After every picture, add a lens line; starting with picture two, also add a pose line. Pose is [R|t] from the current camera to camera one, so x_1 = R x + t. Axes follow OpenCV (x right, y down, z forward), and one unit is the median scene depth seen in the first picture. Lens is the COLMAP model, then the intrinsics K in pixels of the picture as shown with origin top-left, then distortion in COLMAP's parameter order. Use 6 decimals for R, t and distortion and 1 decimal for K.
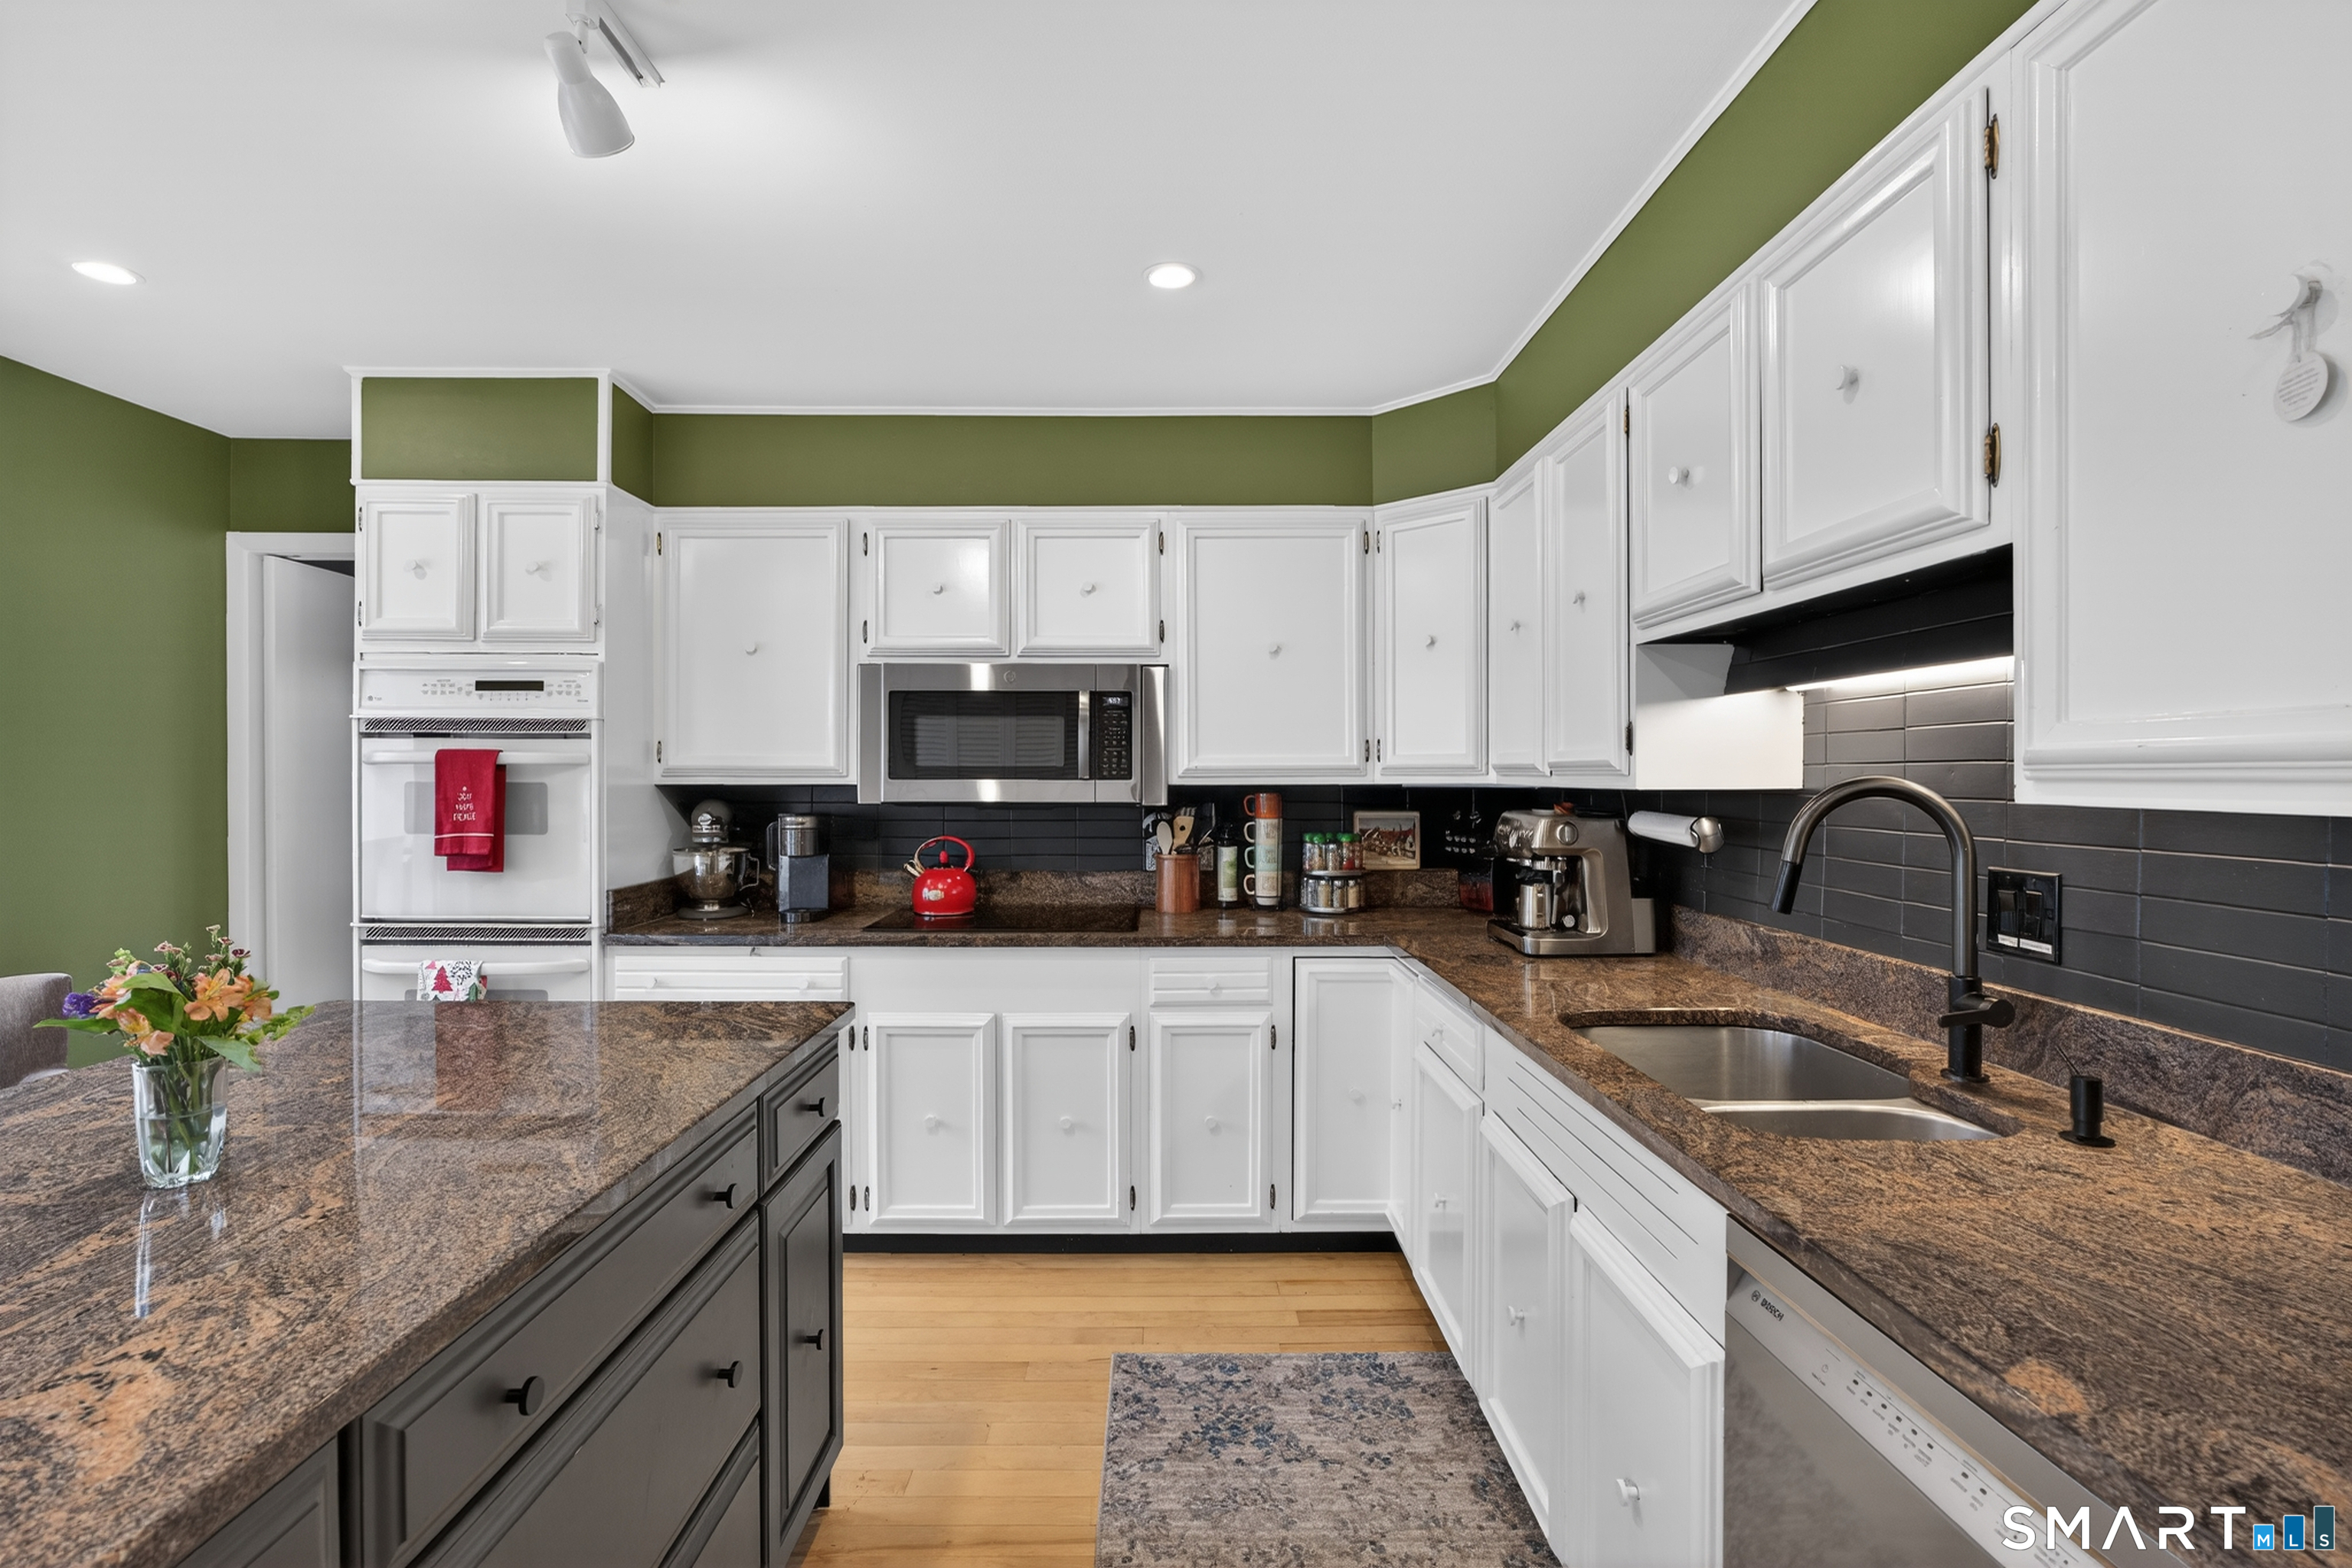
lens RADIAL K [[1073.5, 0, 1172.4], [0, 1073.5, 780.0], [0, 0, 1]] dist [-0.013270, 0.004051]
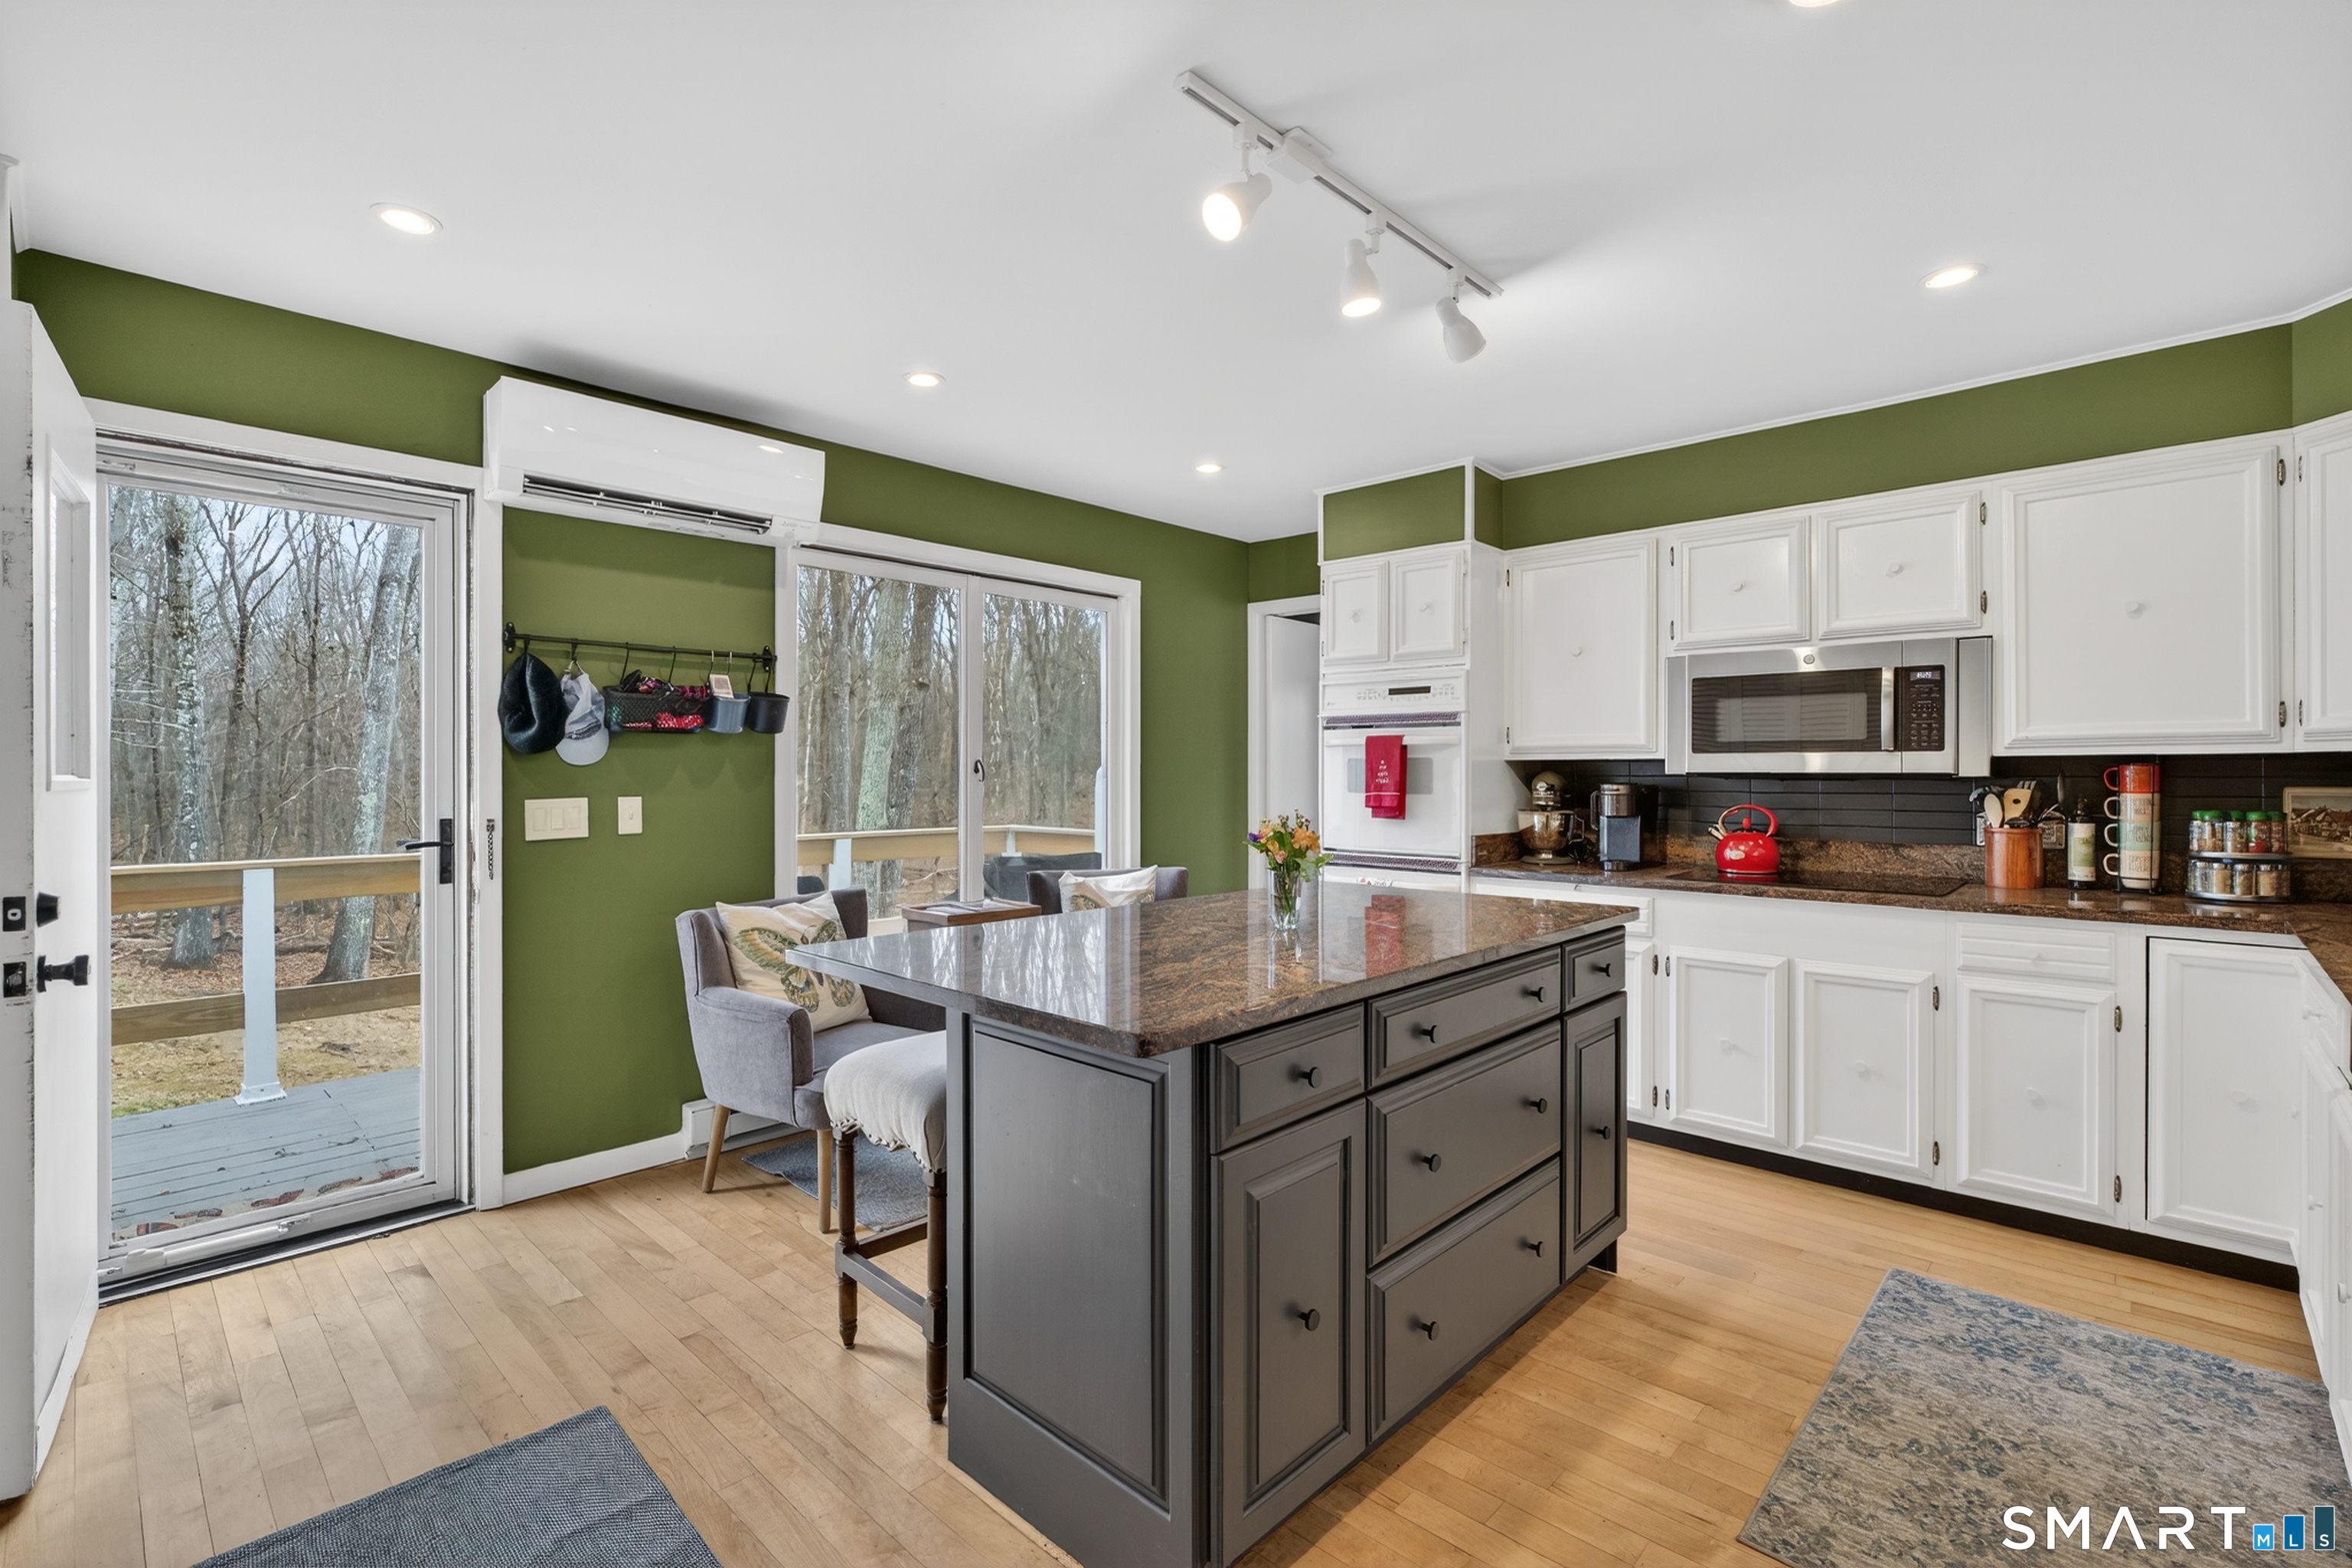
lens RADIAL K [[1073.5, 0, 1163.1], [0, 1073.5, 774.5], [0, 0, 1]] dist [-0.013270, 0.004051]
pose [[0.719955, -0.000133, -0.694021, 0.140654], [-0.001871, 0.999996, -0.002133, 0.027672], [0.694018, 0.002835, 0.719952, -0.263565]]
